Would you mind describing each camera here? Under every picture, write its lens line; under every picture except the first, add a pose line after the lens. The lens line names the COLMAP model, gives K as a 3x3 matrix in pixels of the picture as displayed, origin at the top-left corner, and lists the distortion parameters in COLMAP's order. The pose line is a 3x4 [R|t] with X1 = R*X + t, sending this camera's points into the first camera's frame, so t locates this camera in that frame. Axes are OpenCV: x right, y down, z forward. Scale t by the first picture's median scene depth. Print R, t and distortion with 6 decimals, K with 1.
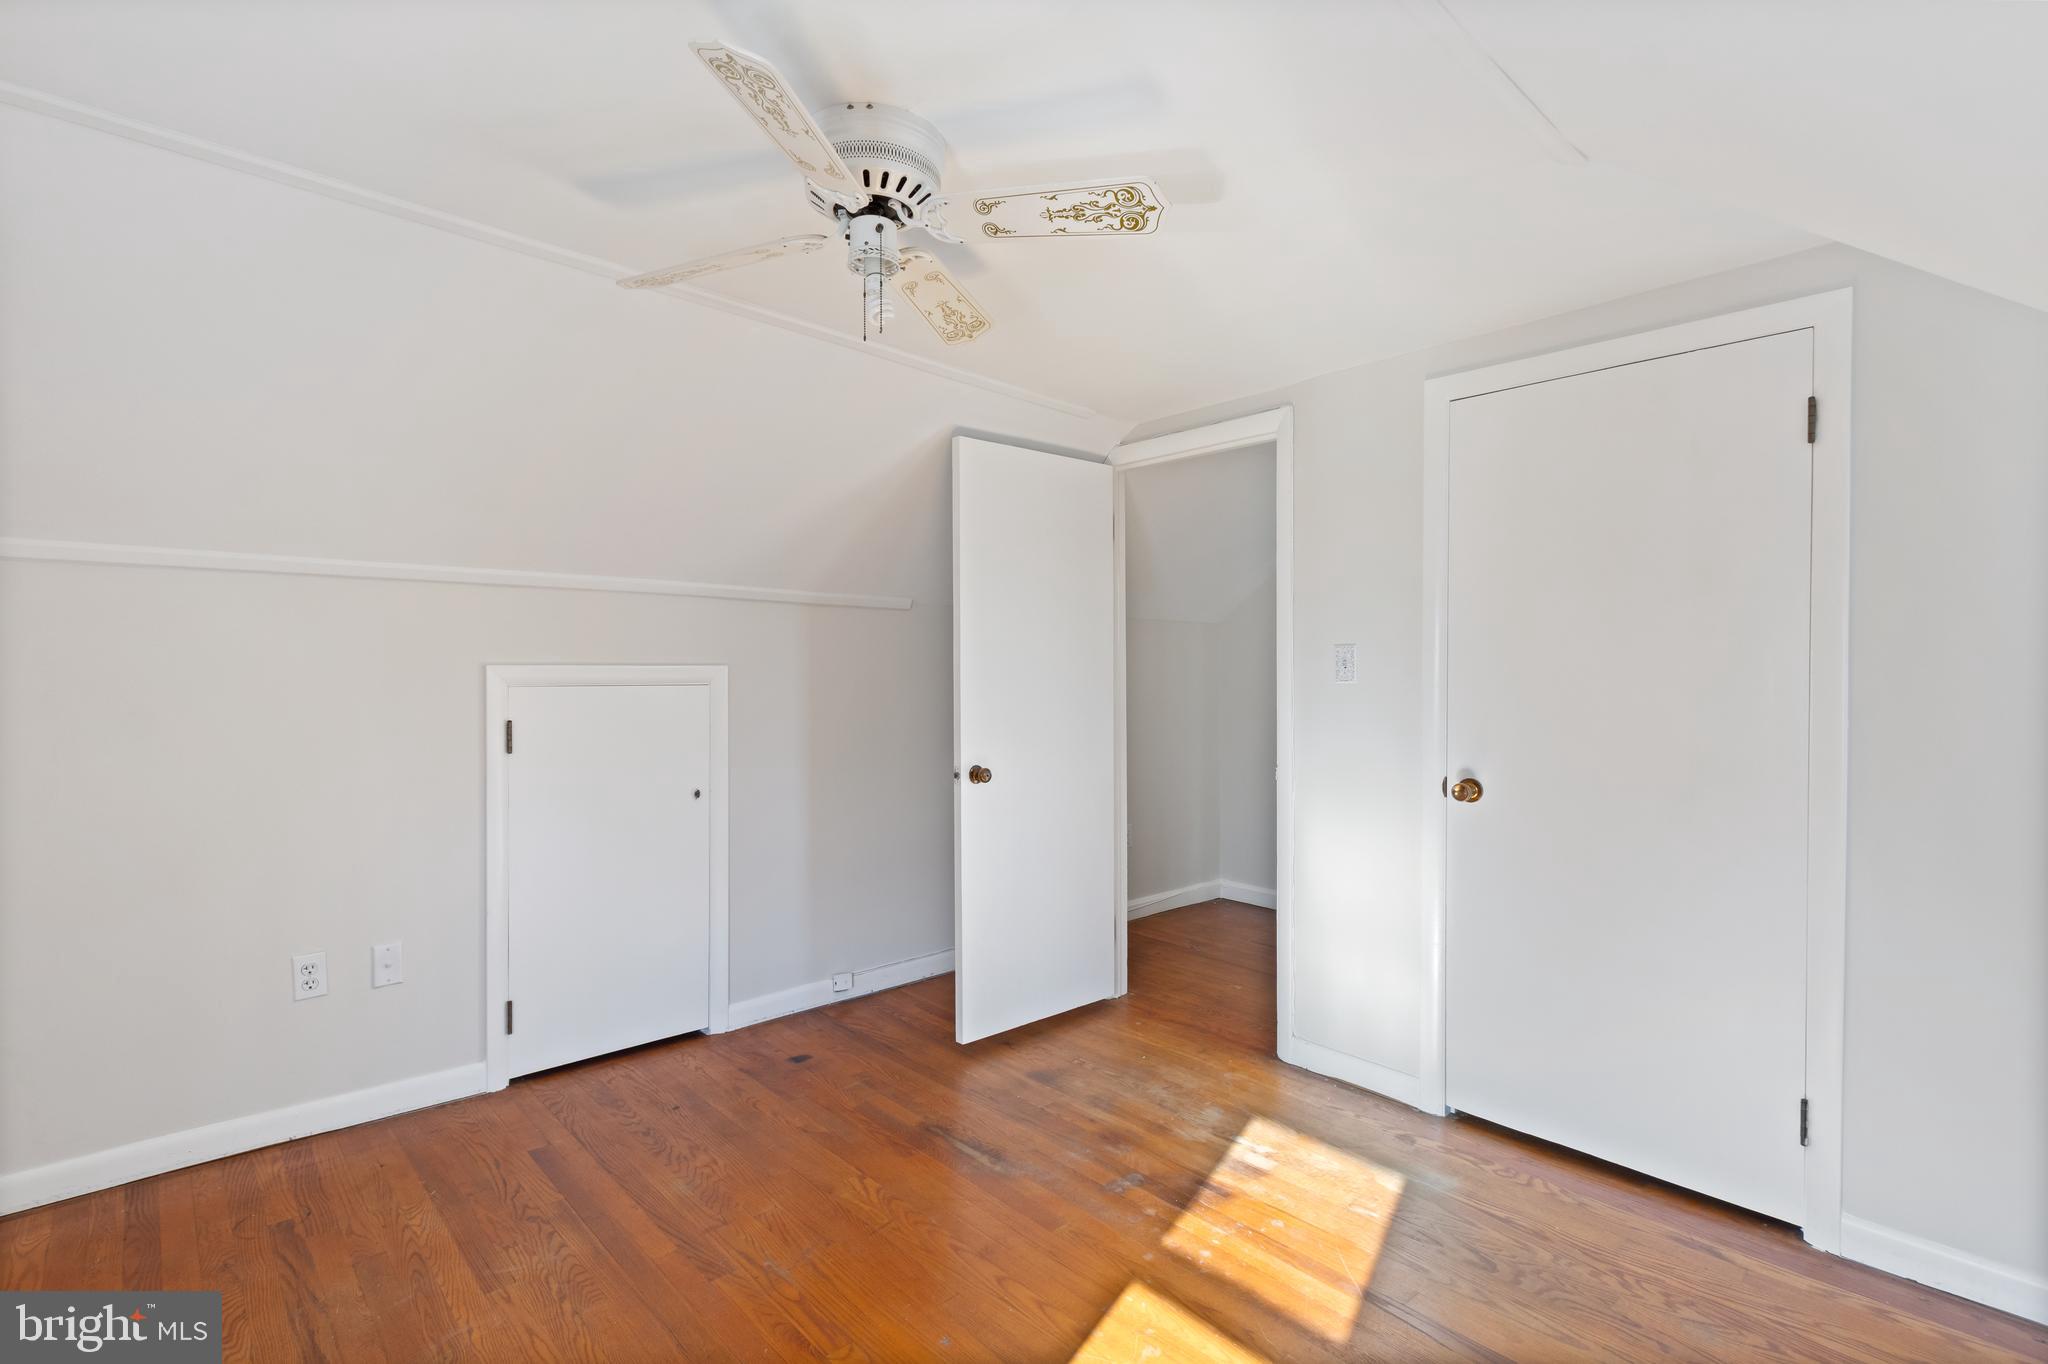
lens RADIAL K [[939.4, 0, 1008.6], [0, 939.4, 680.0], [0, 0, 1]] dist [0.005633, -0.001678]
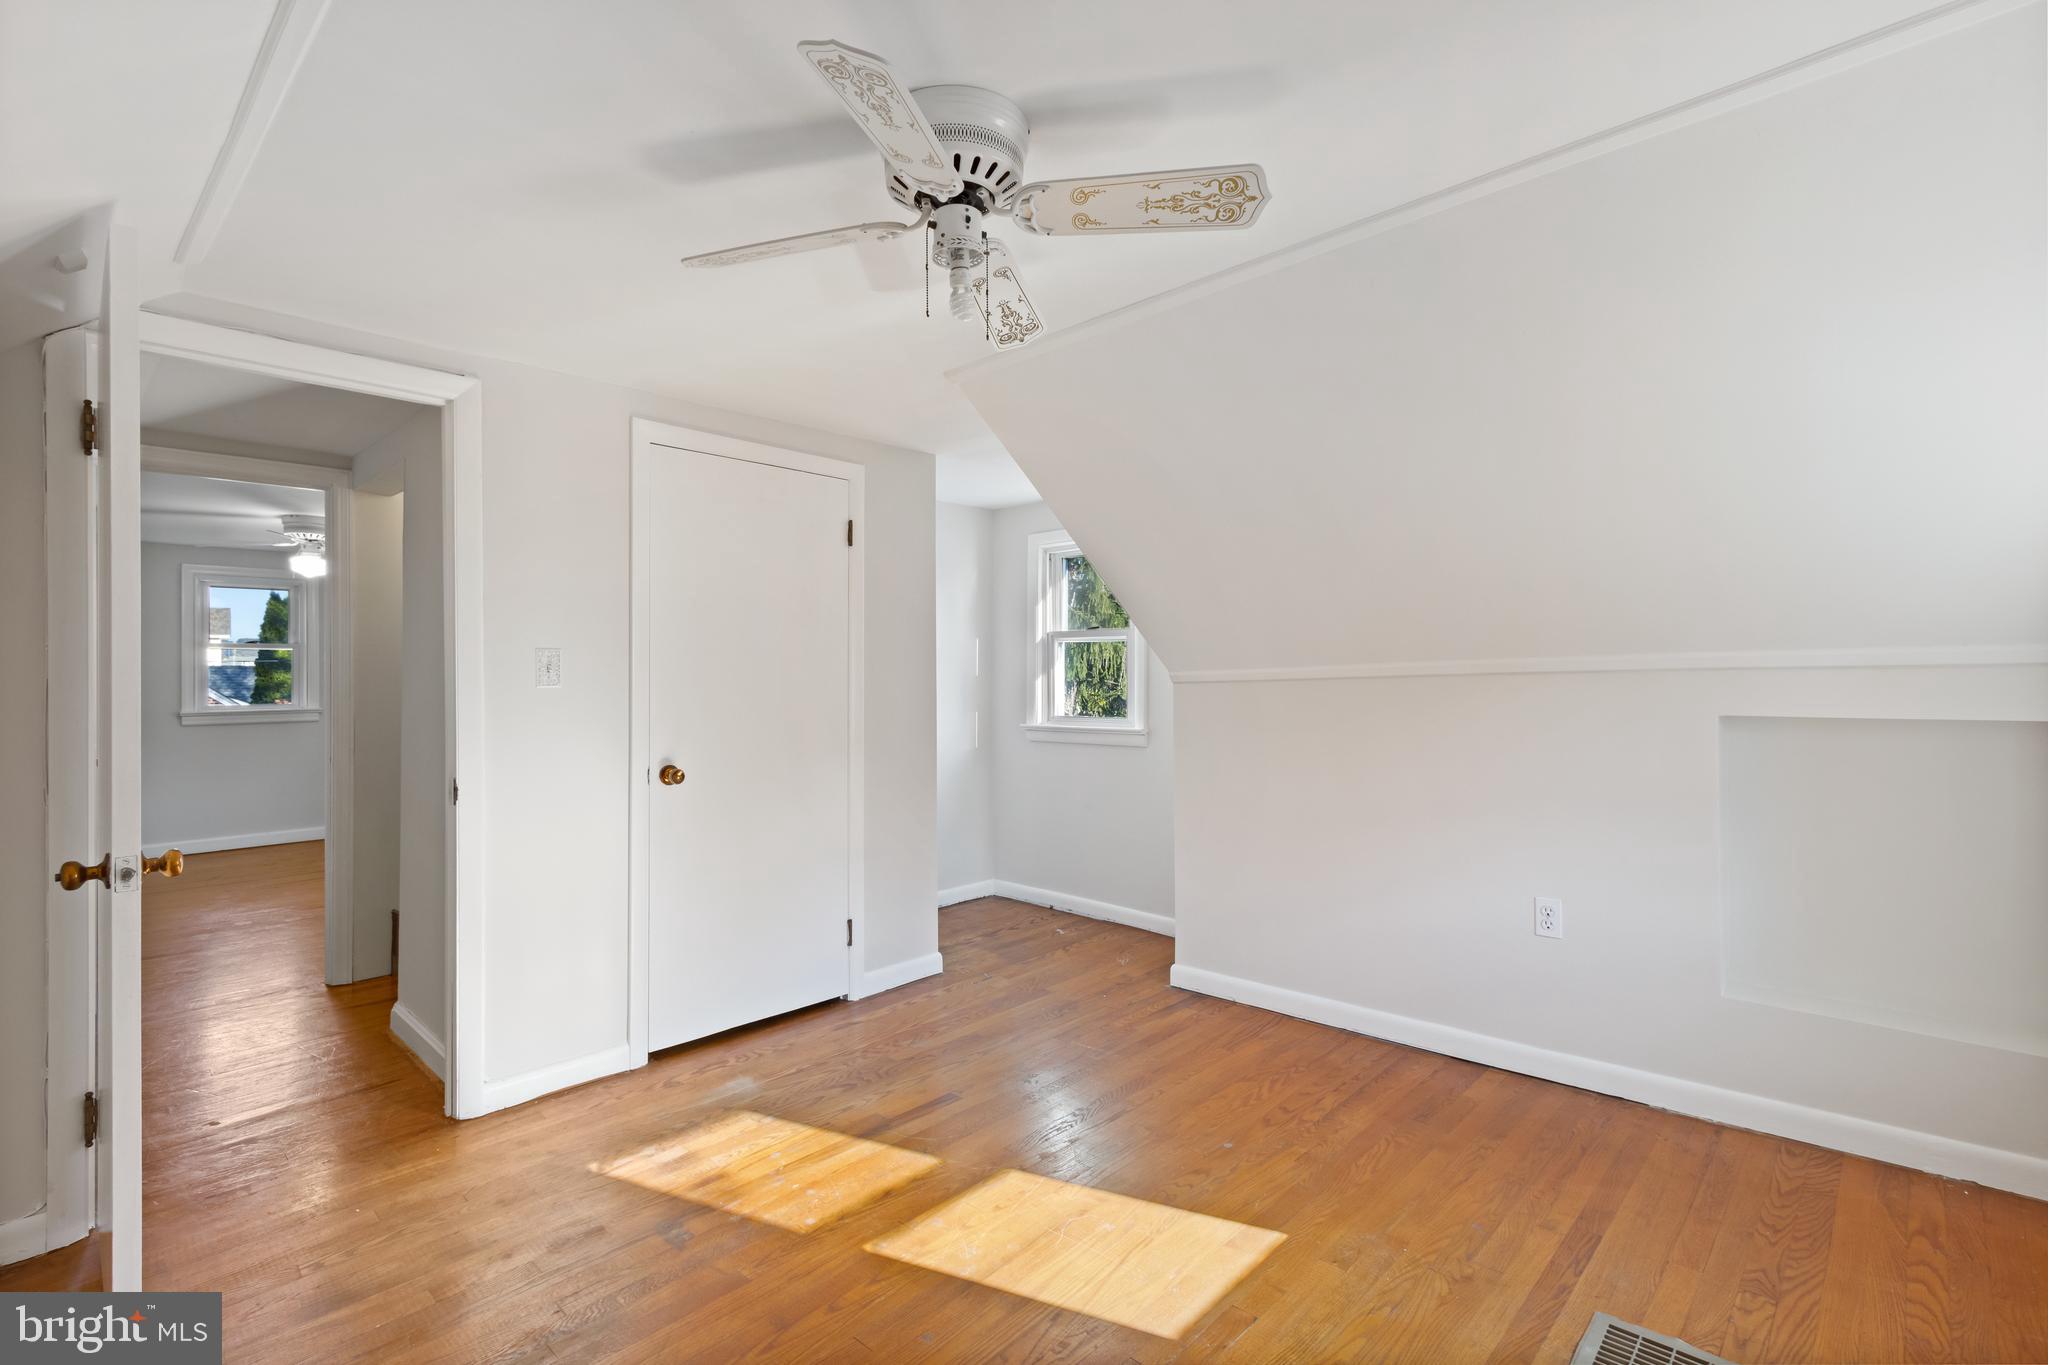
lens RADIAL K [[939.4, 0, 1006.1], [0, 939.4, 675.2], [0, 0, 1]] dist [0.005633, -0.001678]
pose [[-0.064446, -0.005069, 0.997908, -0.968859], [0.007779, 0.999954, 0.005582, -0.017619], [-0.997891, 0.008122, -0.064404, 0.866068]]
